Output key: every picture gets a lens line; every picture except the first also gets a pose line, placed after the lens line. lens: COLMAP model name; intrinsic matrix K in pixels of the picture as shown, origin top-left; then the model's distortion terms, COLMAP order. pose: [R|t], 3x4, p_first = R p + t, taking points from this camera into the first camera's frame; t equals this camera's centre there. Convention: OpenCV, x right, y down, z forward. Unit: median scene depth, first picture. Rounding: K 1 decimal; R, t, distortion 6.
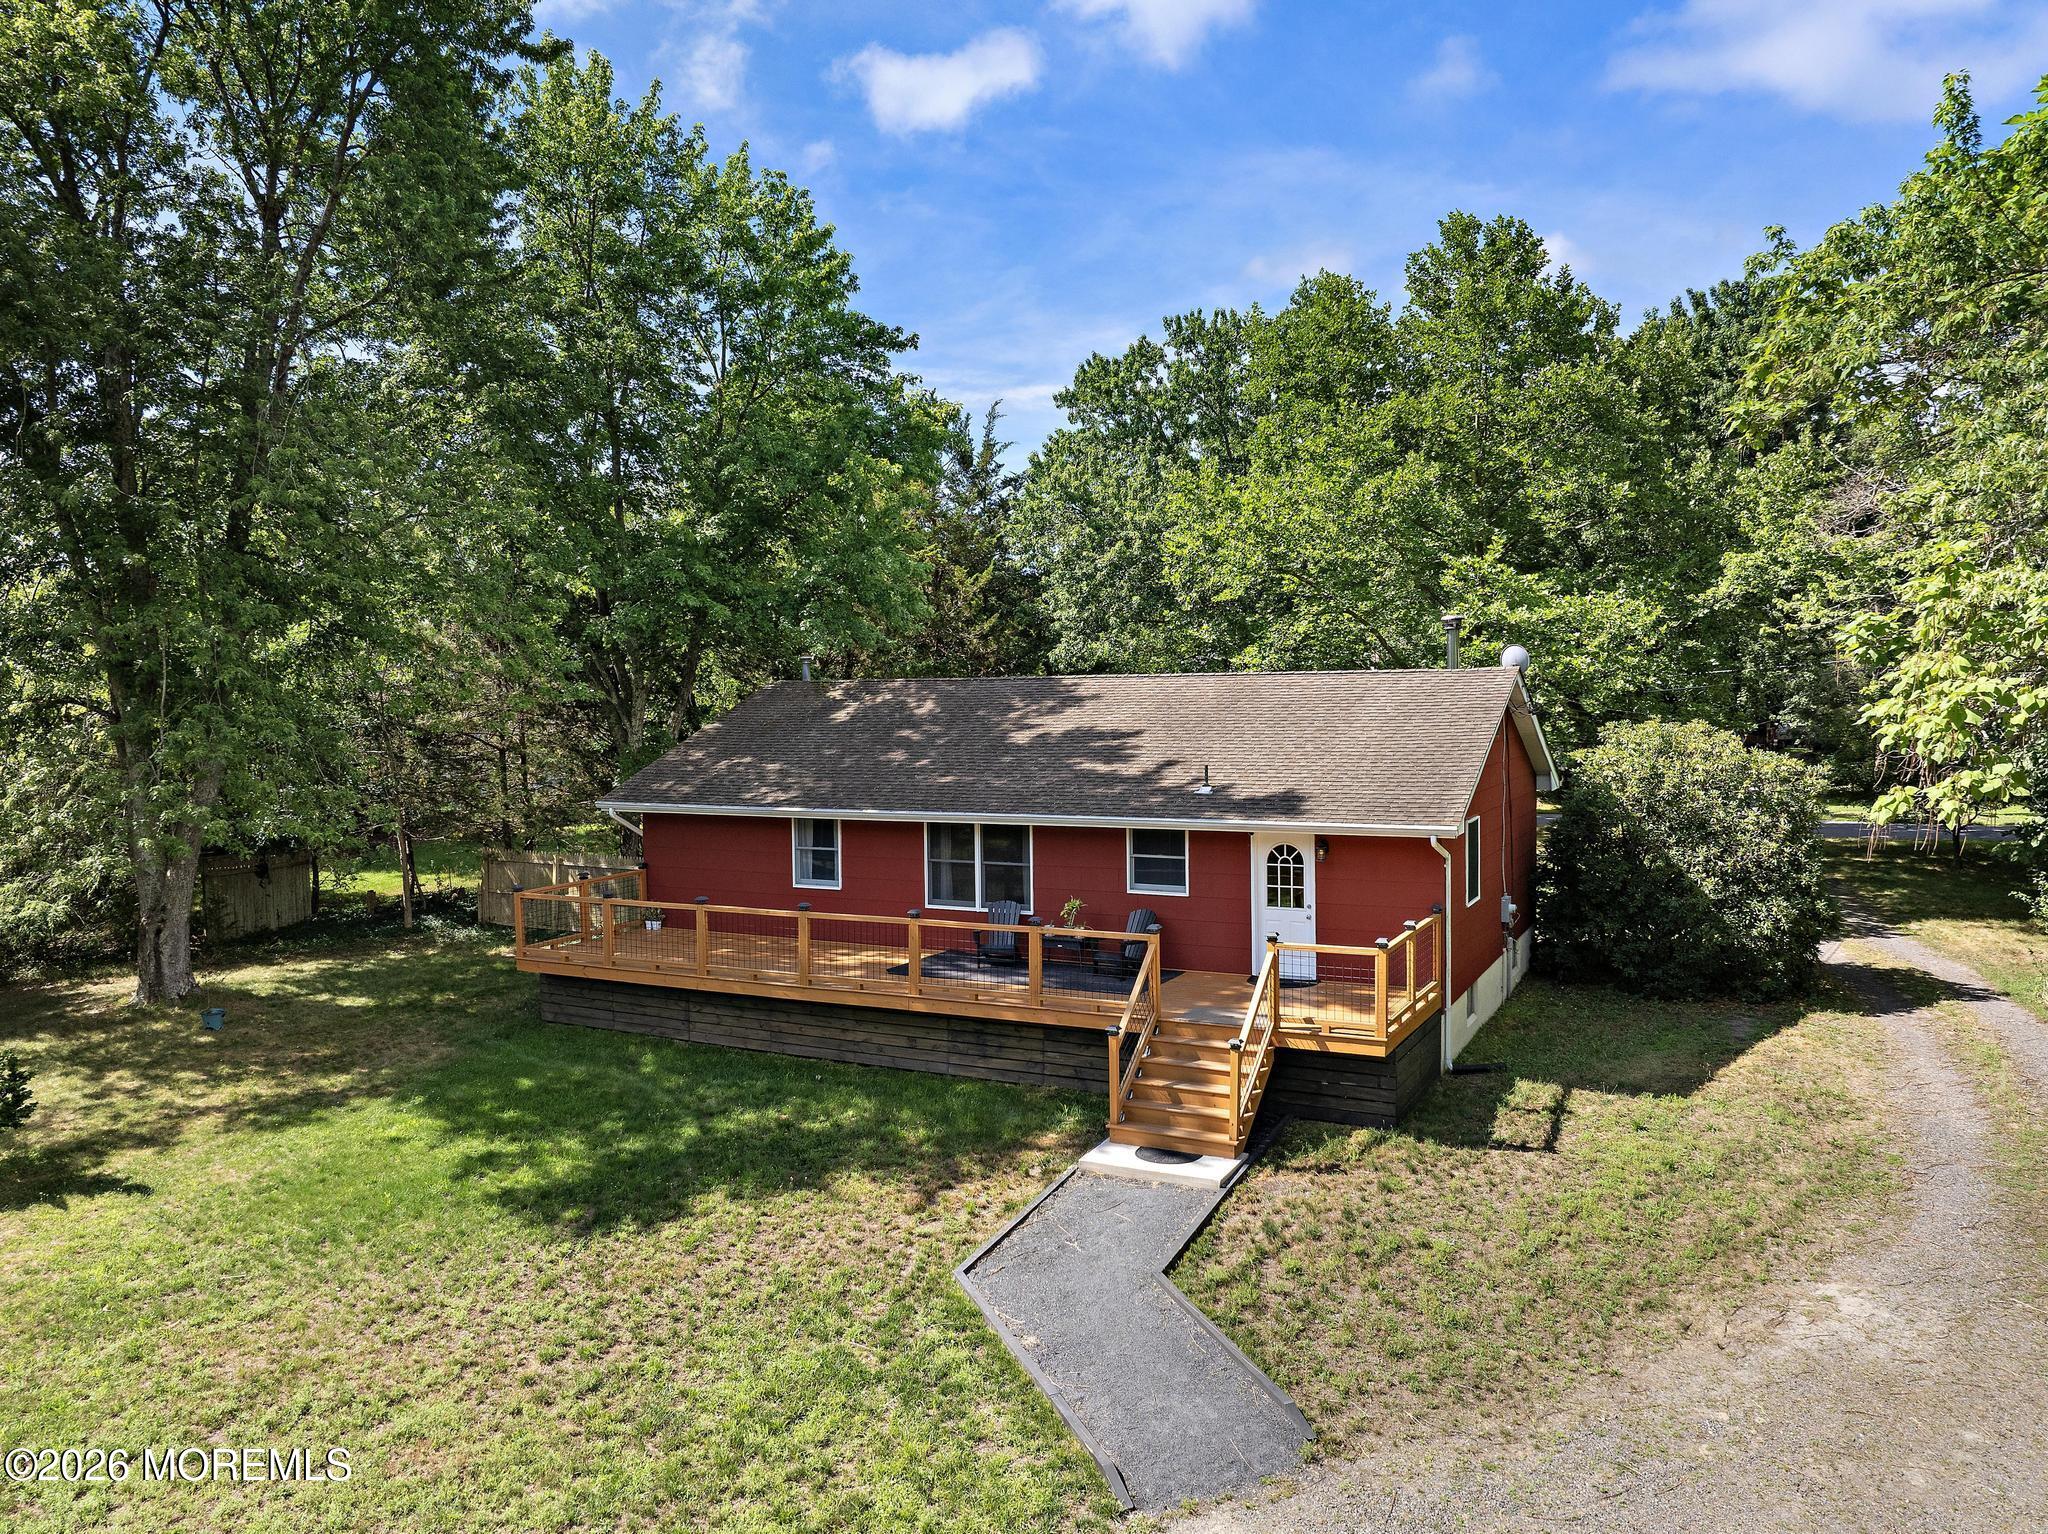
lens RADIAL K [[1440.0, 0, 1033.9], [0, 1440.0, 764.0], [0, 0, 1]] dist [-0.045757, -0.002749]
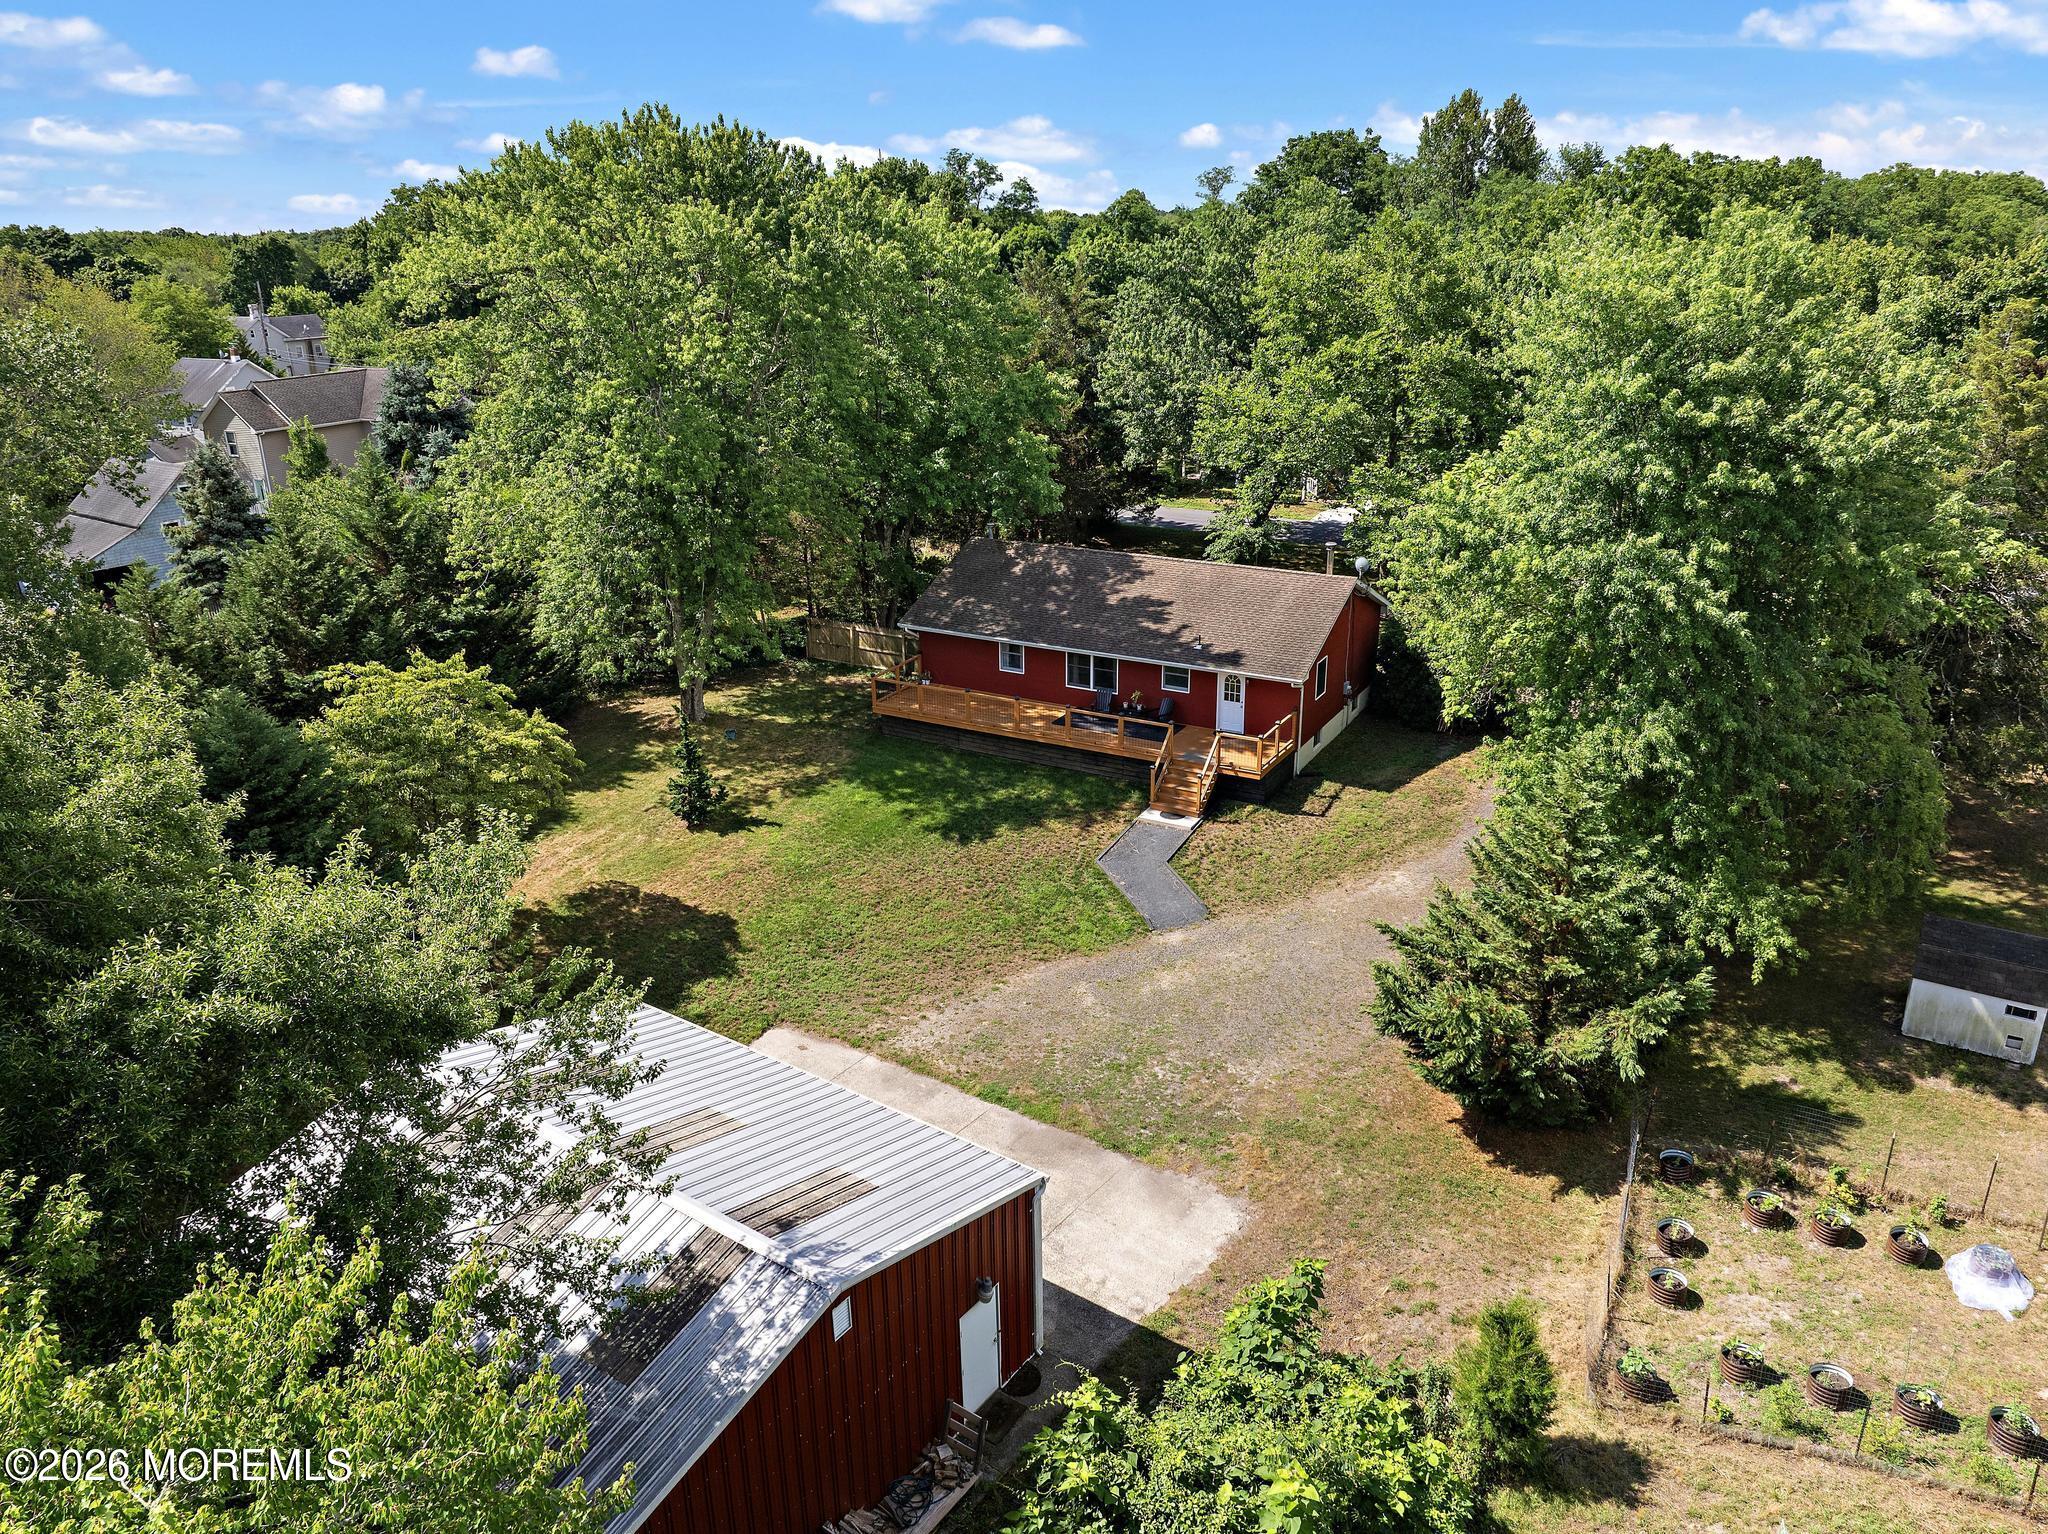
lens RADIAL K [[1409.3, 0, 1024.0], [0, 1409.3, 767.0], [0, 0, 1]] dist [-0.051157, 0.003888]
pose [[0.999065, 0.014649, -0.040674, -0.064862], [-0.001242, 0.950178, 0.311707, -0.532623], [0.043213, -0.311365, 0.949307, -1.238501]]
